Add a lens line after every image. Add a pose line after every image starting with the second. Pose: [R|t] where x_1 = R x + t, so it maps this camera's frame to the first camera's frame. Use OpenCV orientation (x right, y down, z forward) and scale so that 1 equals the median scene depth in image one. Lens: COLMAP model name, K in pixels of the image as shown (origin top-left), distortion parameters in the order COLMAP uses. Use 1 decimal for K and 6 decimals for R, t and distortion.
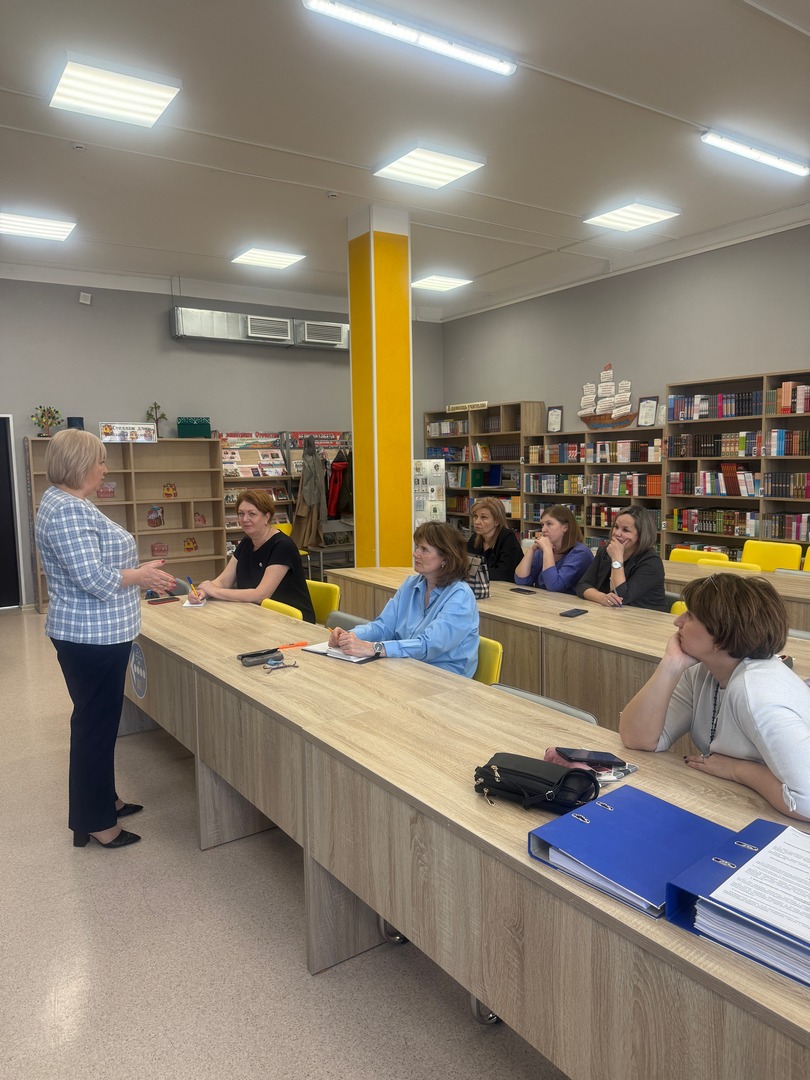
lens RADIAL K [[766.7, 0, 405.0], [0, 766.7, 540.0], [0, 0, 1]] dist [0.175715, -0.370916]
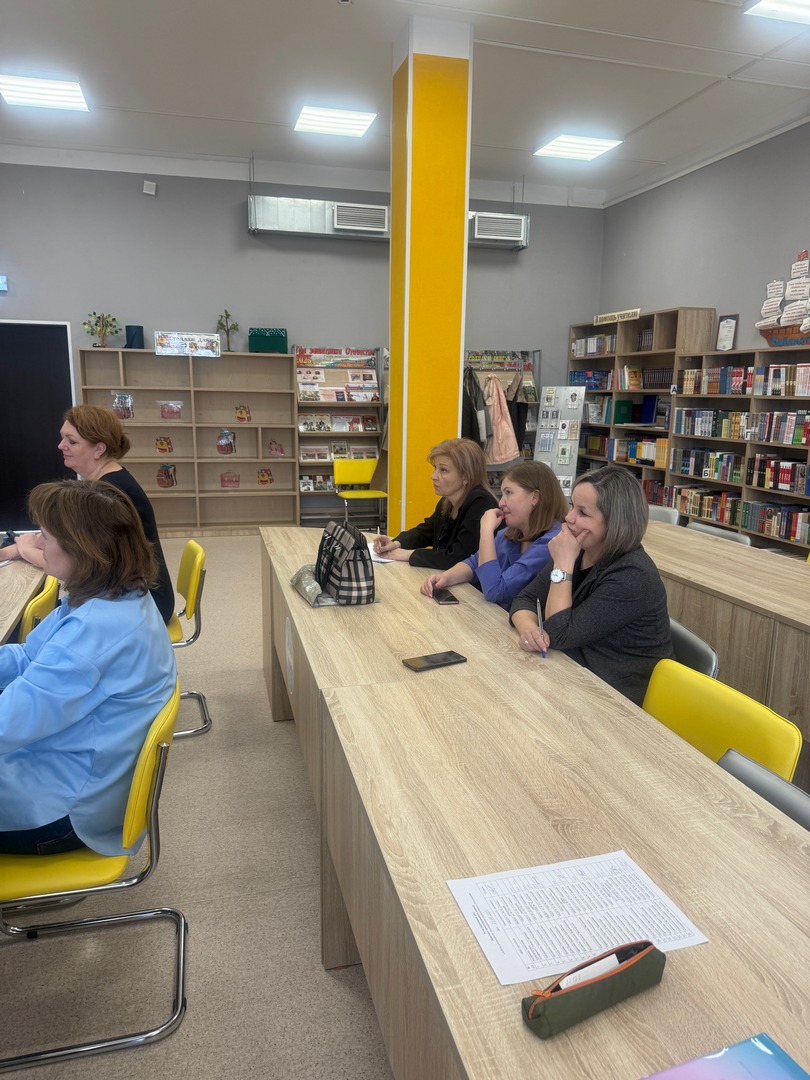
lens RADIAL K [[766.7, 0, 405.0], [0, 766.7, 540.0], [0, 0, 1]] dist [0.175715, -0.370916]
pose [[0.947263, 0.089374, -0.307743, 0.157413], [-0.062232, 0.993344, 0.096927, -0.017949], [0.314358, -0.072664, 0.946519, 0.215038]]
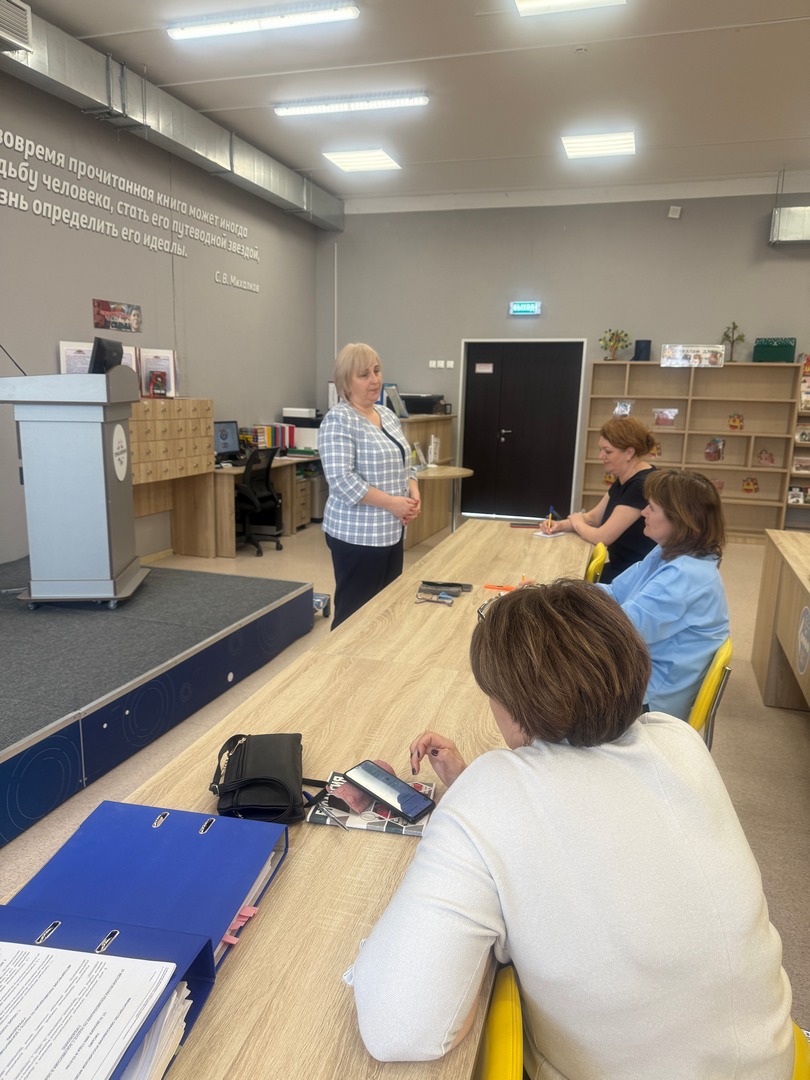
lens RADIAL K [[777.1, 0, 385.7], [0, 777.1, 544.4], [0, 0, 1]] dist [0.033706, -0.049934]
pose [[0.613258, 0.188865, -0.766971, 0.167894], [-0.117511, 0.982003, 0.147857, -0.011025], [0.781093, -0.000547, 0.624415, 0.124046]]
